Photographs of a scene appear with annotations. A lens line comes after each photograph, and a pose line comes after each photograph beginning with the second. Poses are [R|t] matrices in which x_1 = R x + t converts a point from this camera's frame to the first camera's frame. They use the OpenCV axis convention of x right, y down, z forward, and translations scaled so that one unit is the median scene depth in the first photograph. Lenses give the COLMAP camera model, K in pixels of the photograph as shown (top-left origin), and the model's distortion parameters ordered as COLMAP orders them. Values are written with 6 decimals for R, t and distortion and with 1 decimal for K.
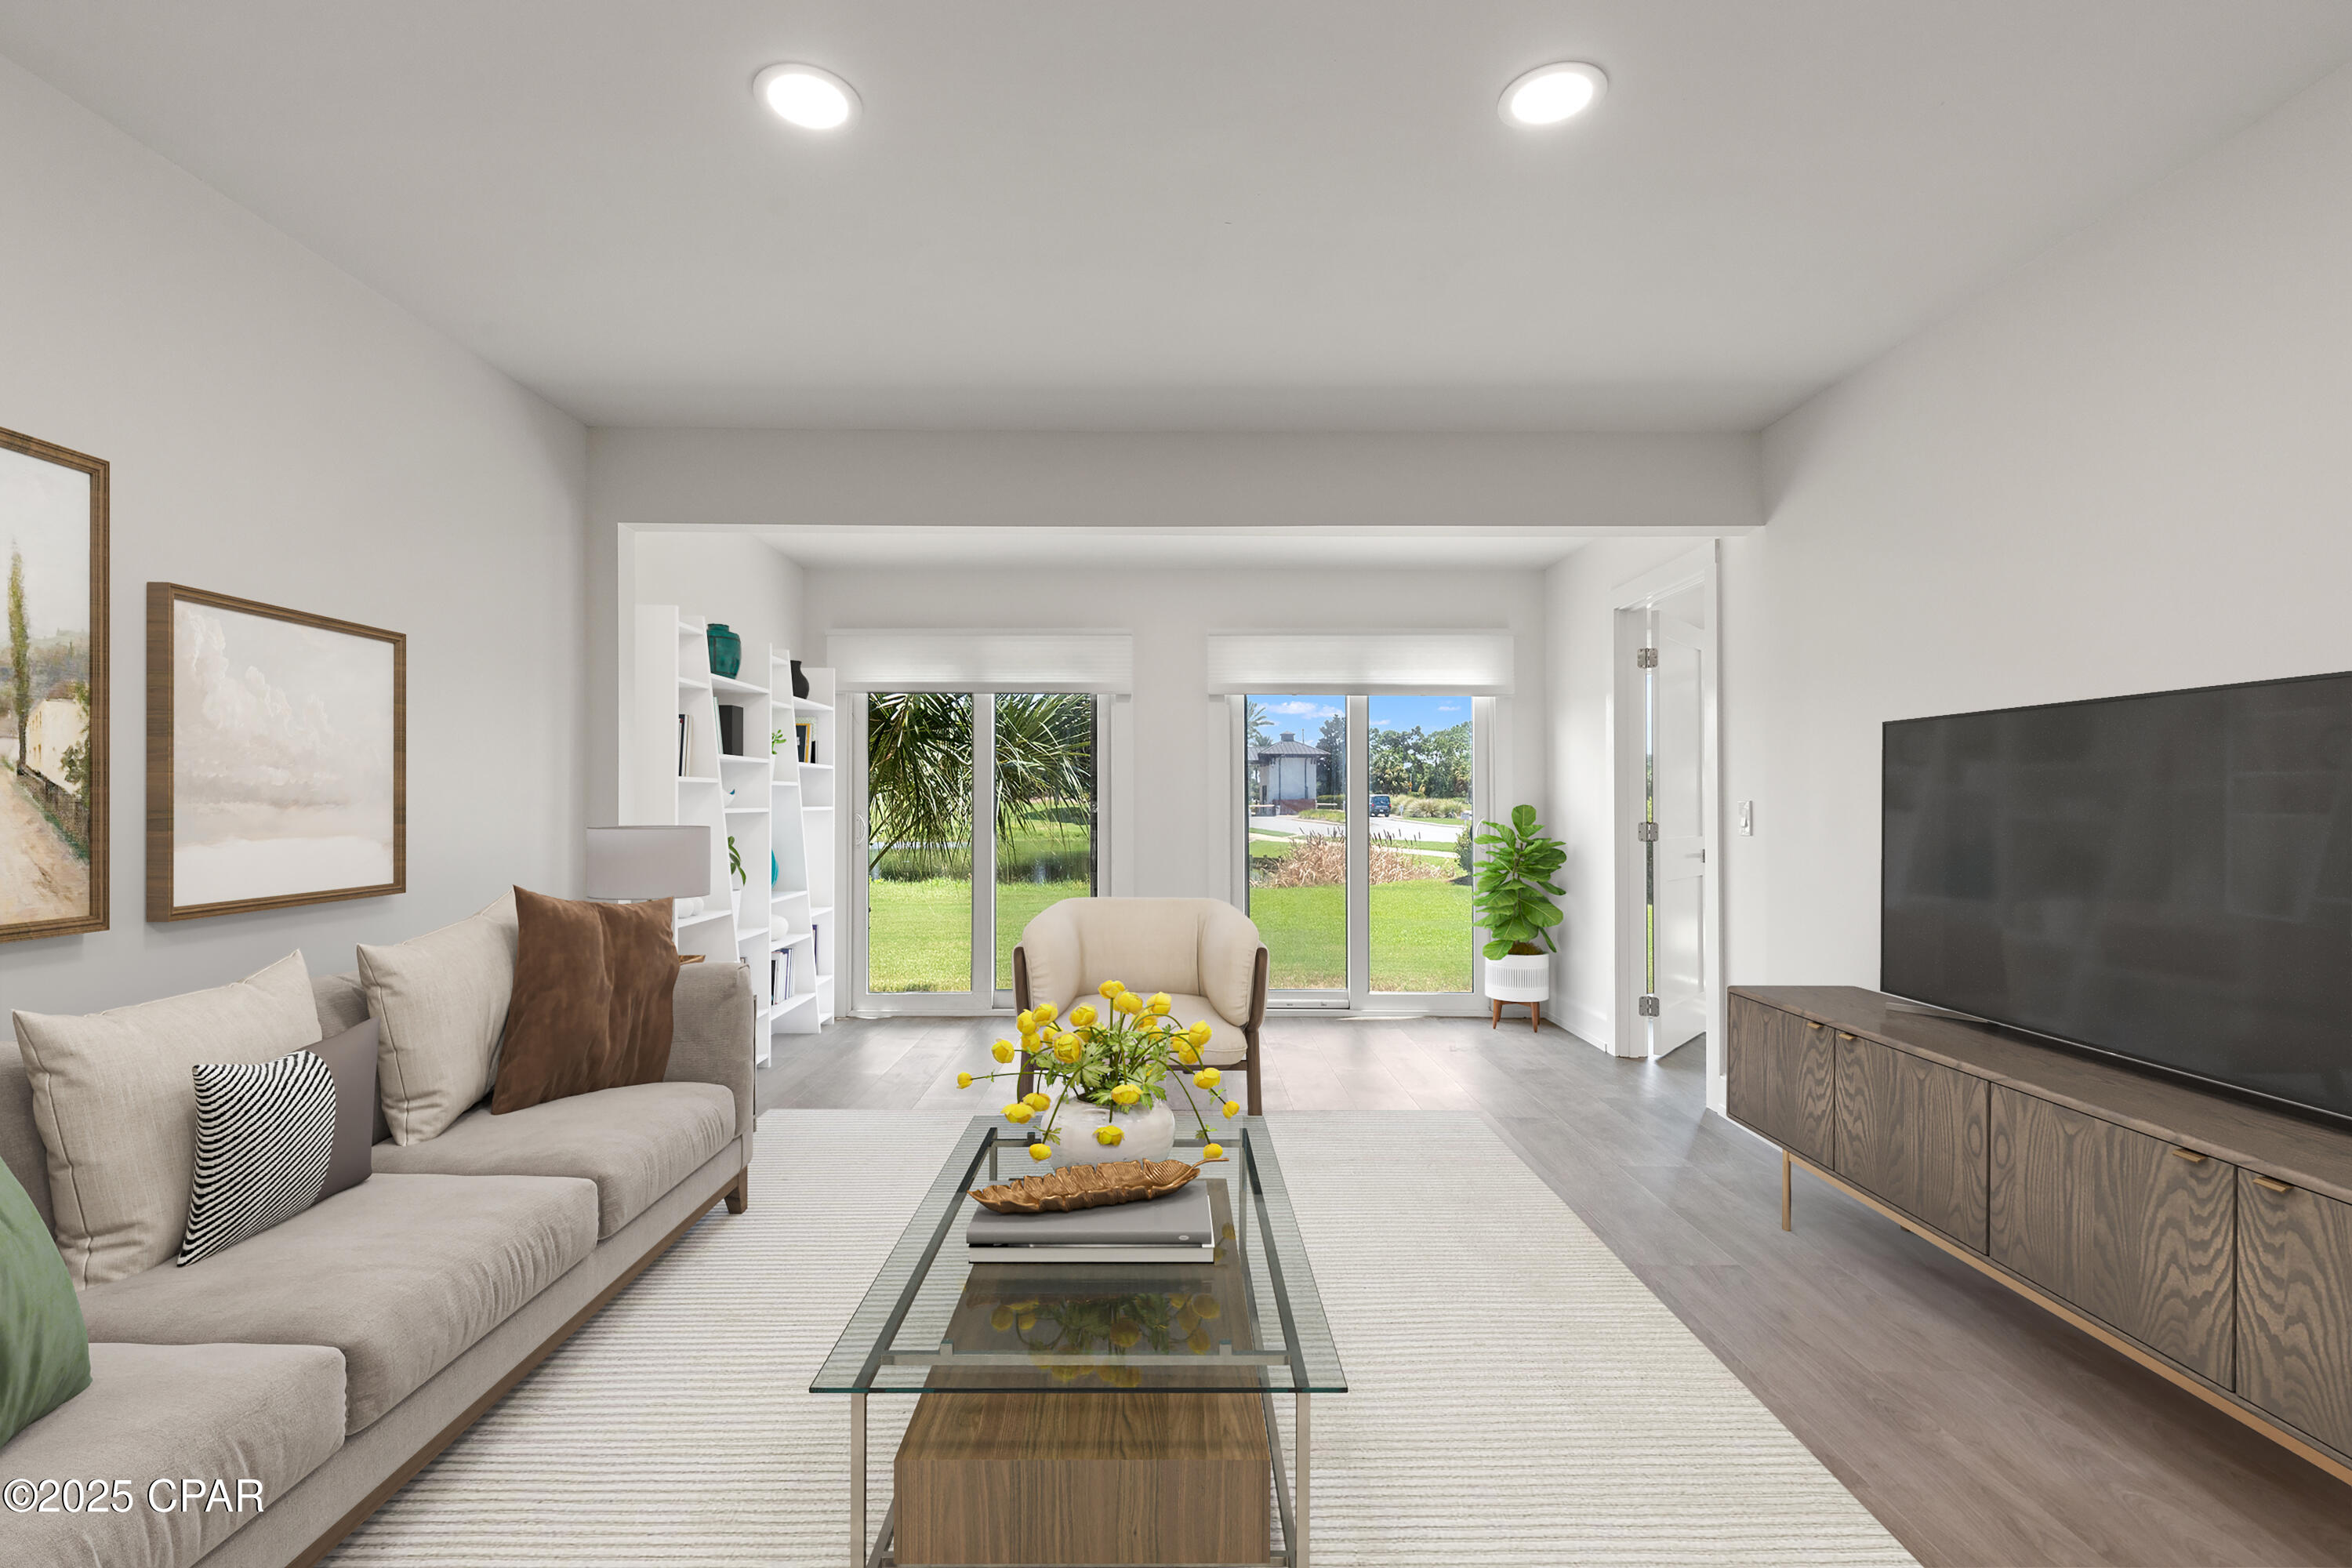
lens RADIAL K [[1063.8, 0, 1168.0], [0, 1063.8, 801.0], [0, 0, 1]] dist [0.013142, -0.003150]
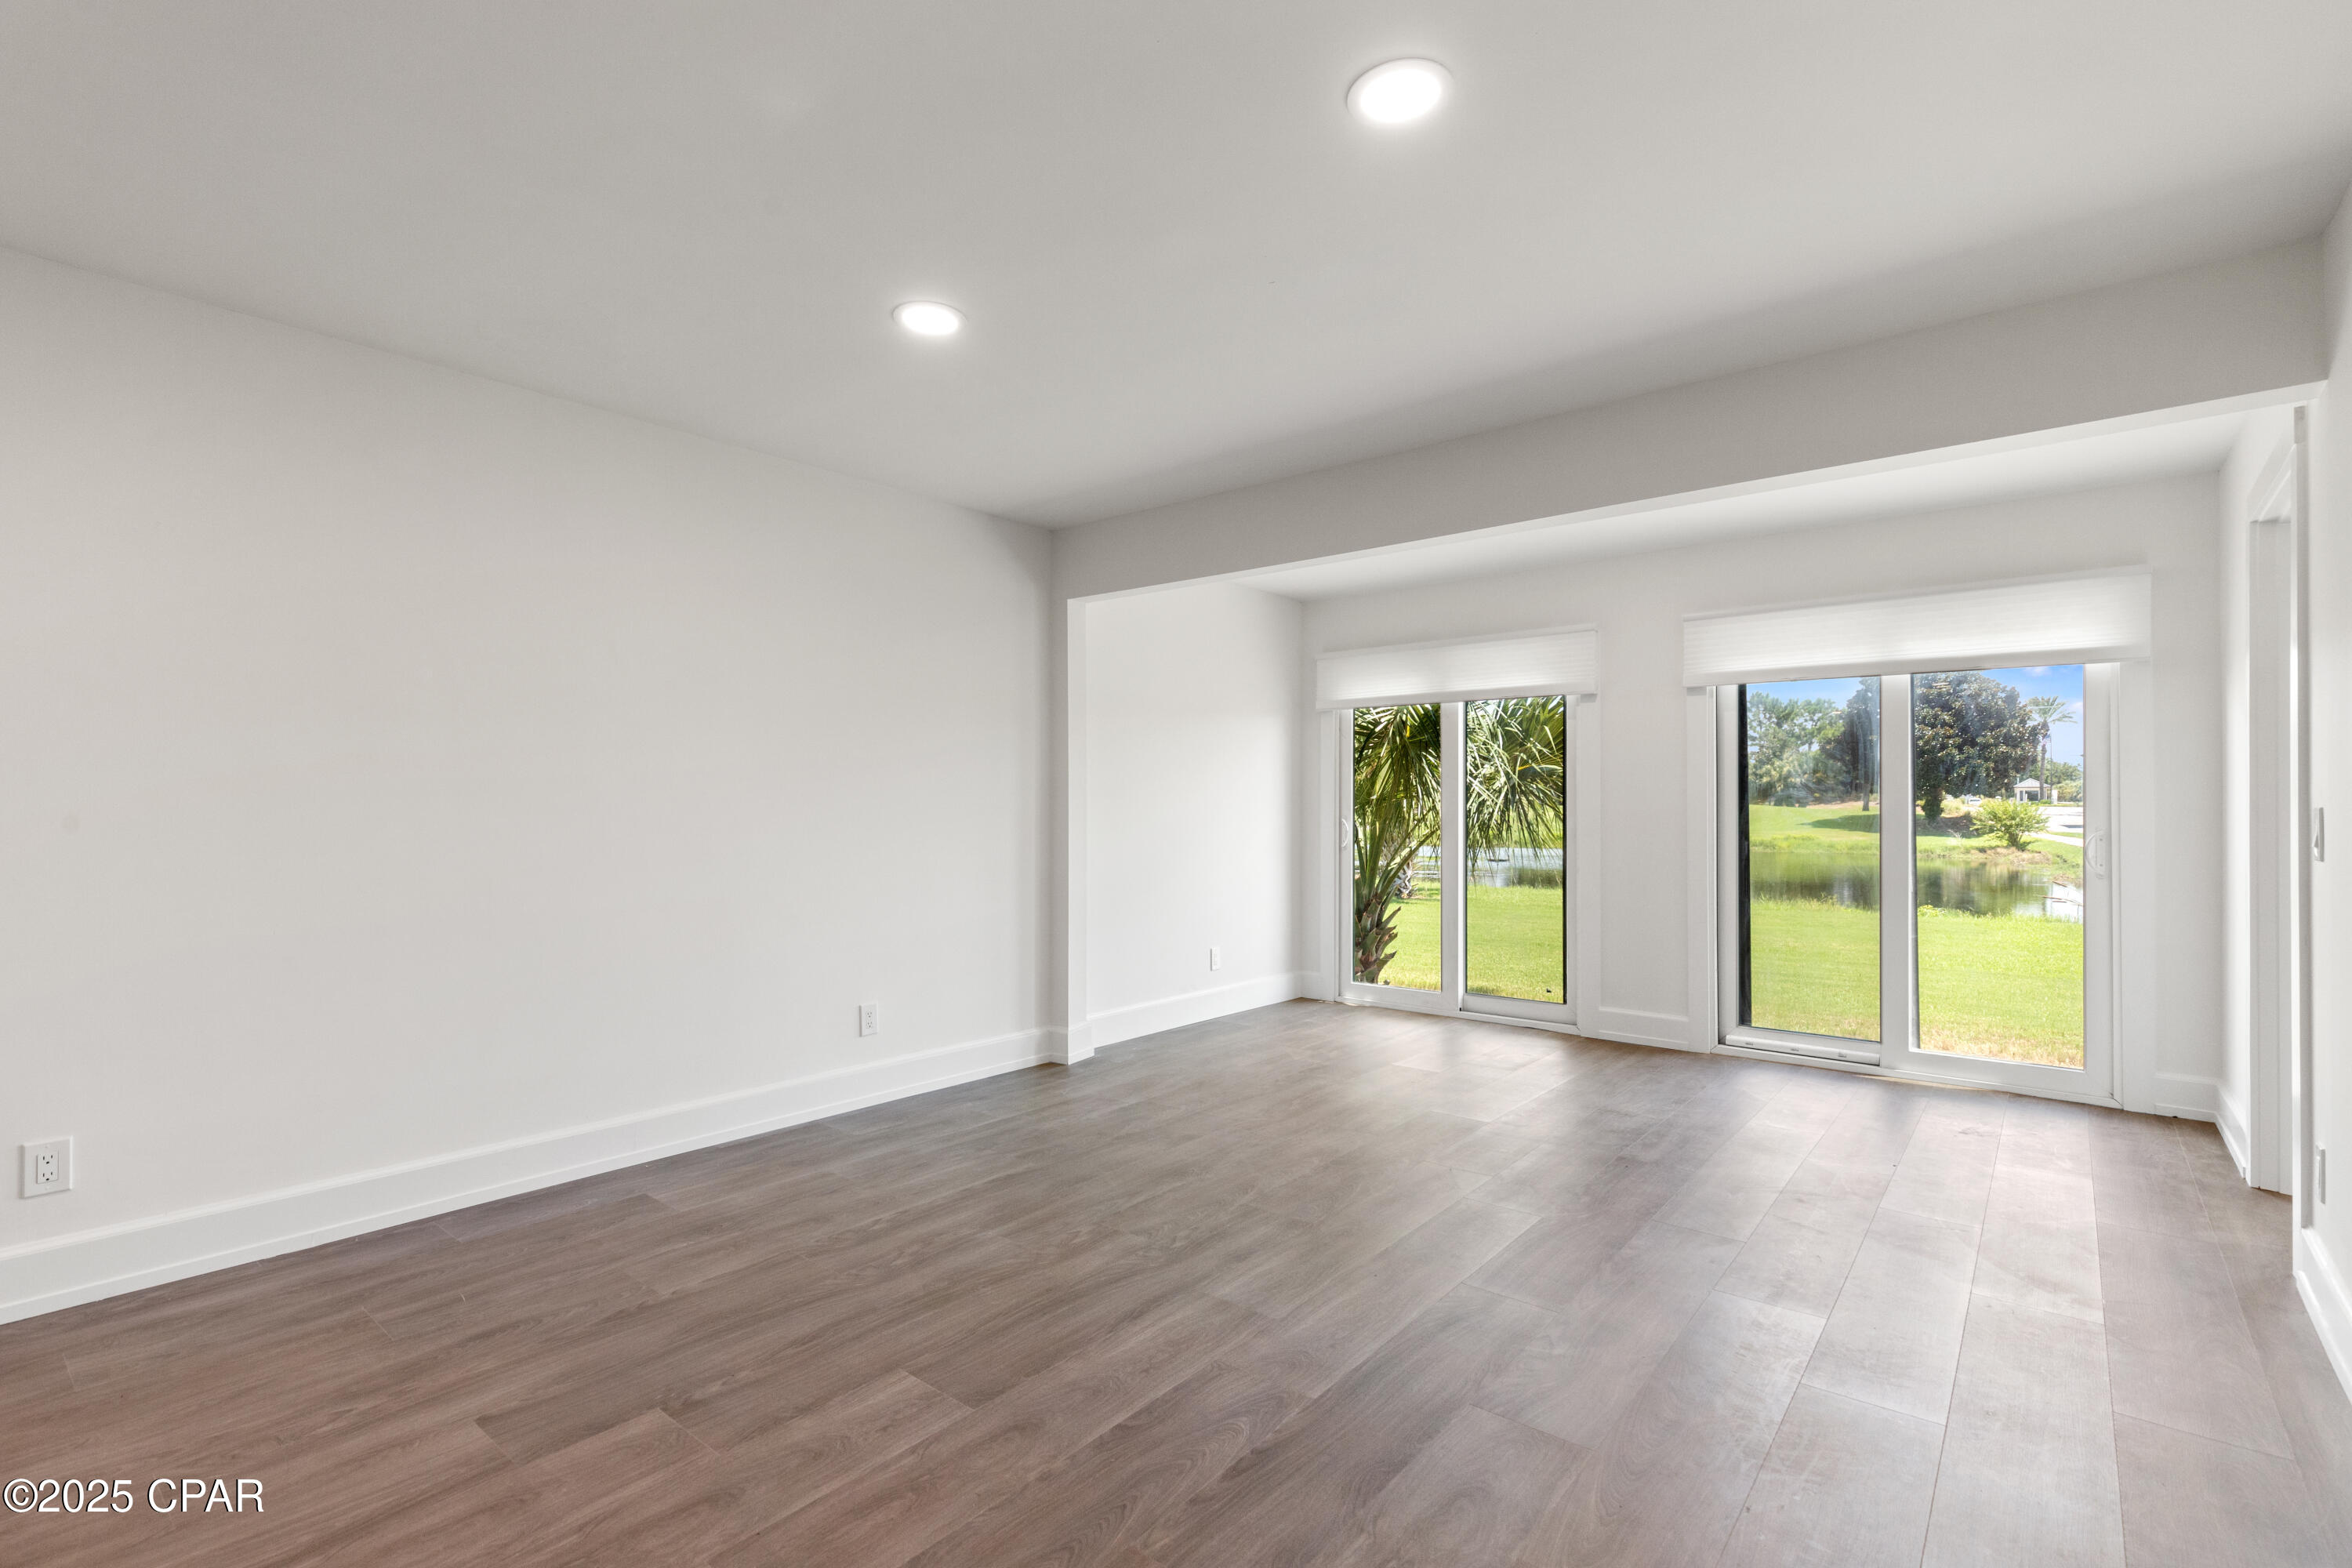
lens RADIAL K [[1063.8, 0, 1168.0], [0, 1063.8, 801.0], [0, 0, 1]] dist [0.013142, -0.003150]
pose [[0.768740, -0.004075, -0.639549, 0.274495], [0.000400, 0.999983, -0.005891, -0.000006], [0.639562, 0.004273, 0.768728, 0.034880]]
